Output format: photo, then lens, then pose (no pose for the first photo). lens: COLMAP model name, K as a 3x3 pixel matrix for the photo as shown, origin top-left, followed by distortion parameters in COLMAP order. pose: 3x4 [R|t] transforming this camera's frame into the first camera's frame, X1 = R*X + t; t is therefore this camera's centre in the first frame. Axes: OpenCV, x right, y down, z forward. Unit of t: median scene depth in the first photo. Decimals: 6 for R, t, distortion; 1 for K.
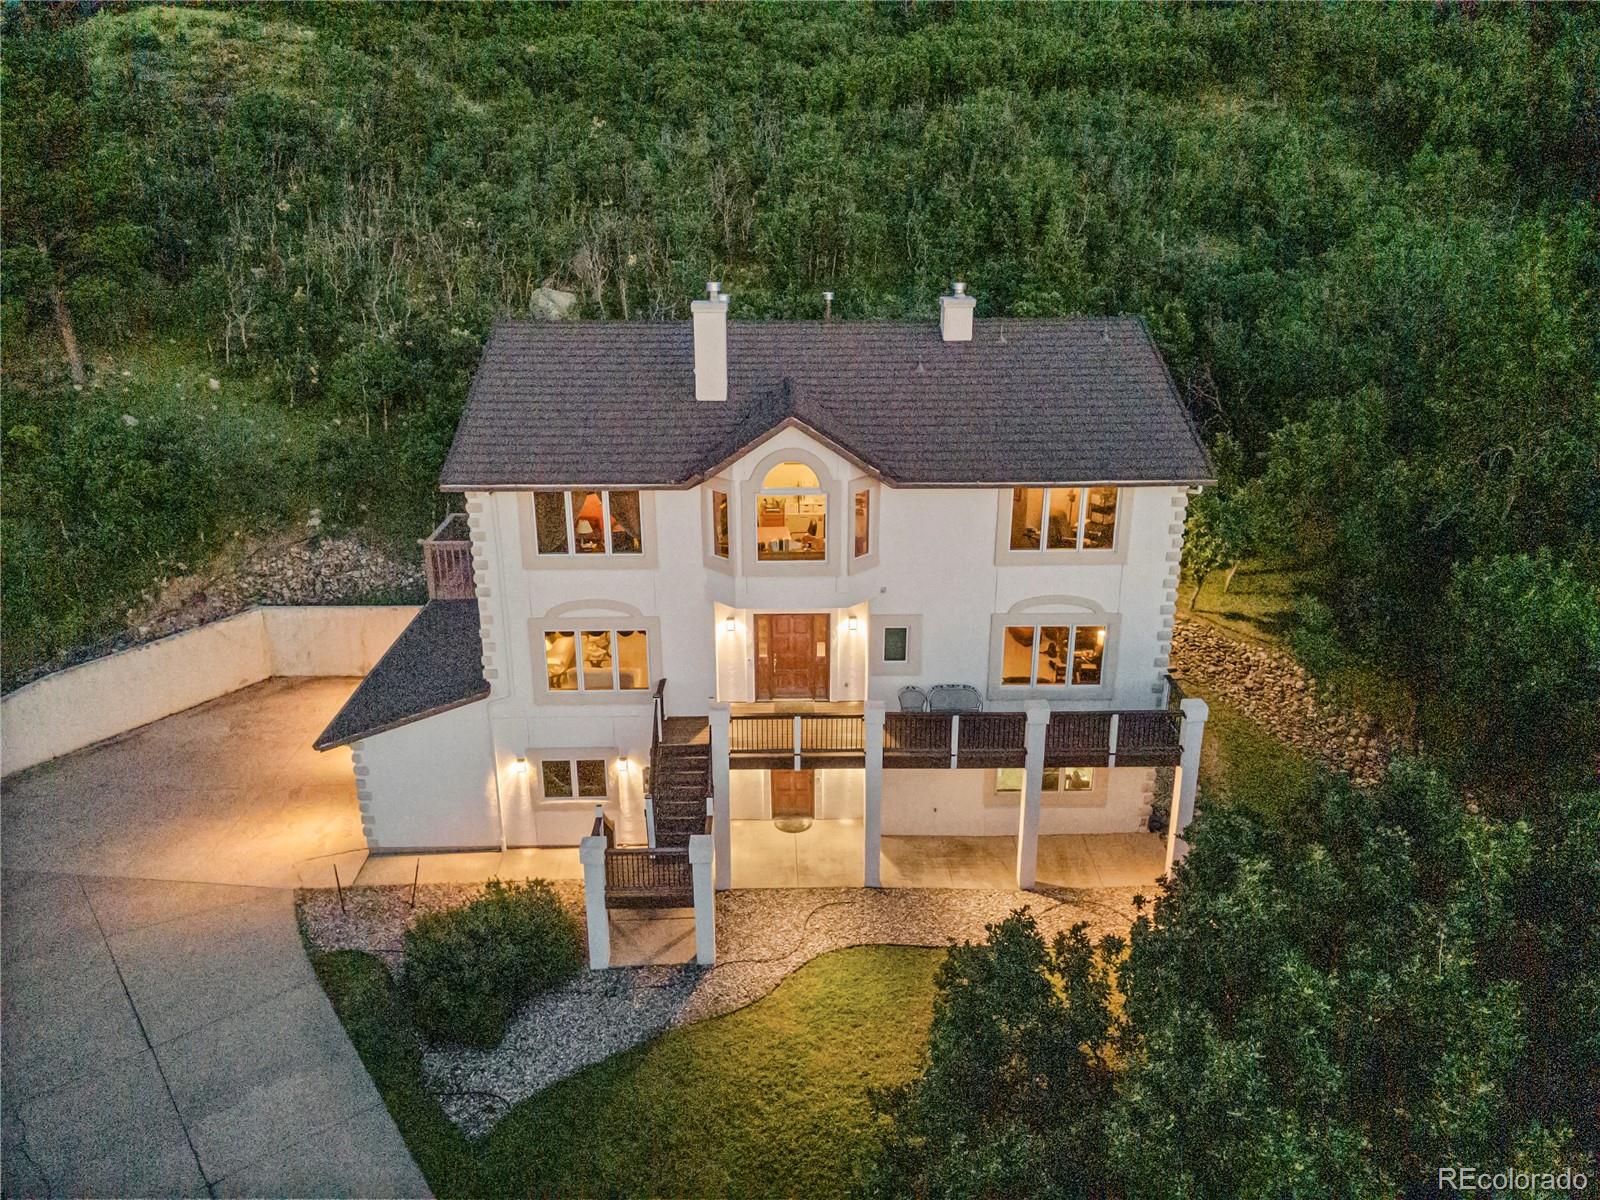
lens RADIAL K [[1143.5, 0, 800.0], [0, 1143.5, 600.0], [0, 0, 1]] dist [0.039473, 0.008044]
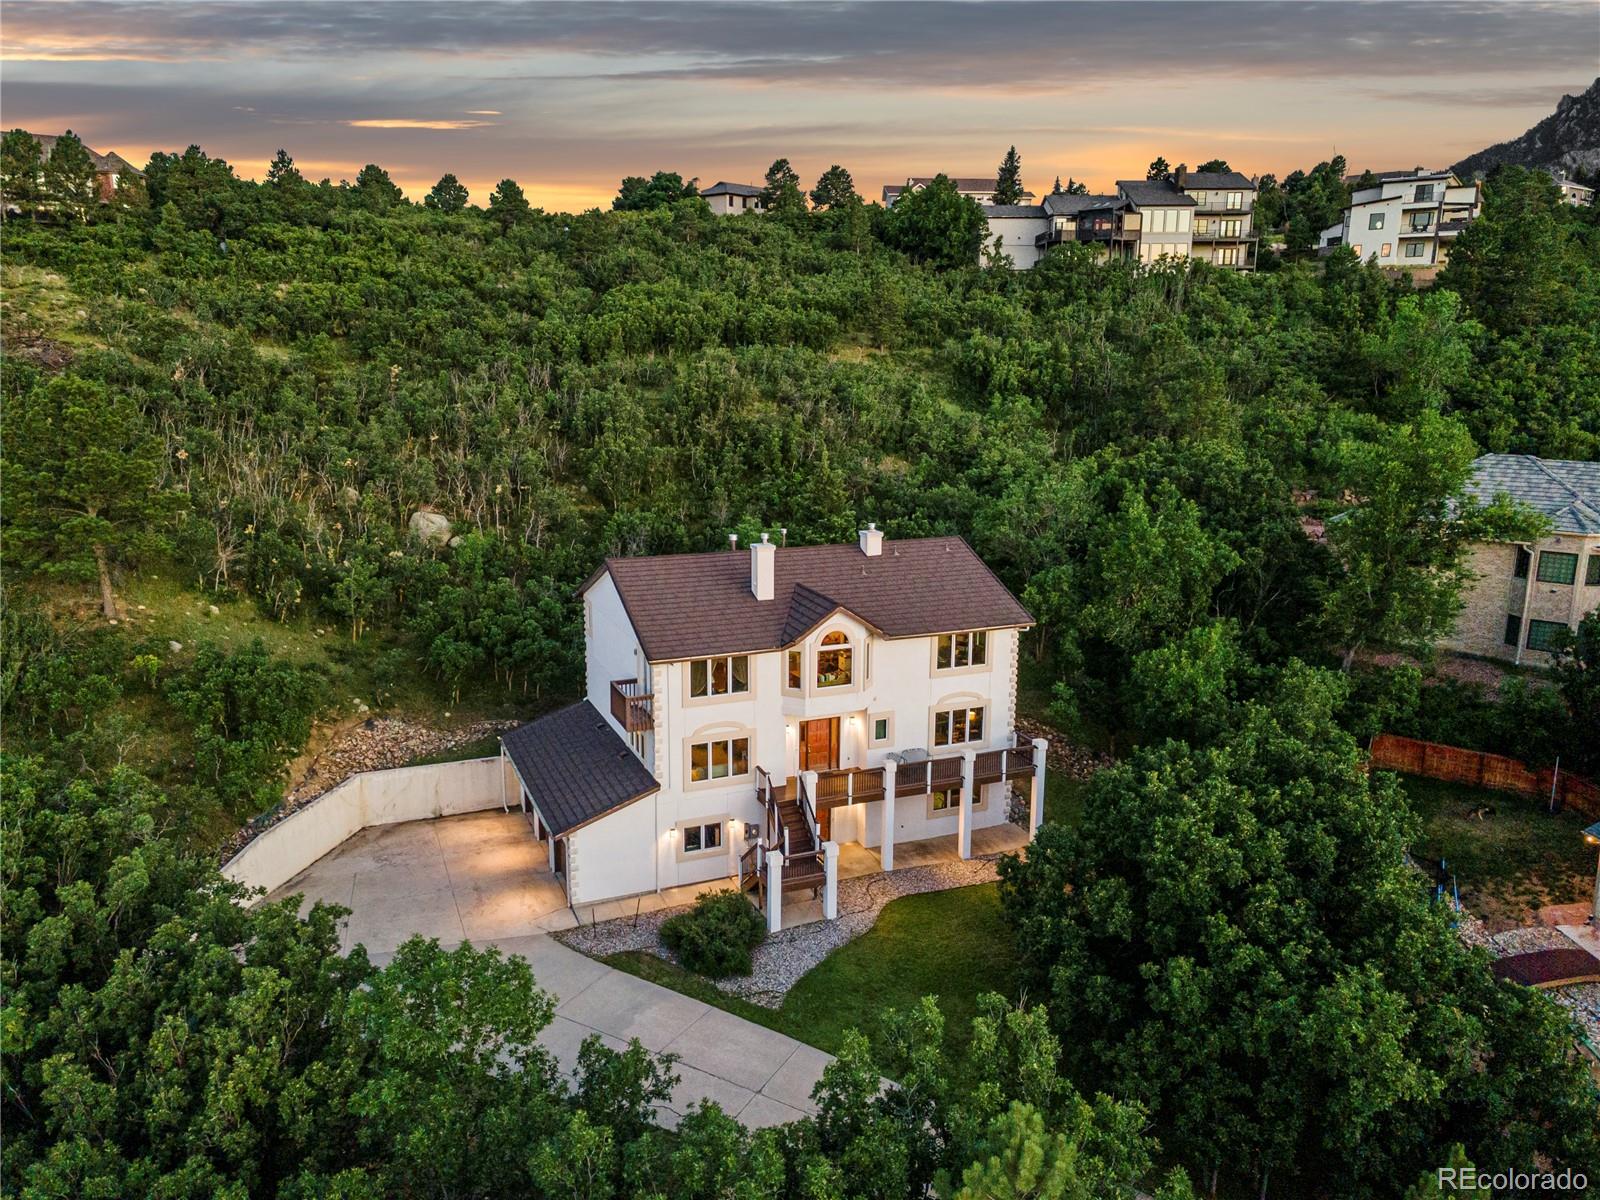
lens RADIAL K [[1143.5, 0, 800.0], [0, 1143.5, 600.0], [0, 0, 1]] dist [0.039473, 0.008044]
pose [[0.929304, -0.069261, 0.362763, -0.638488], [0.118653, 0.986175, -0.115671, 0.030620], [-0.349737, 0.150537, 0.924675, -0.591955]]
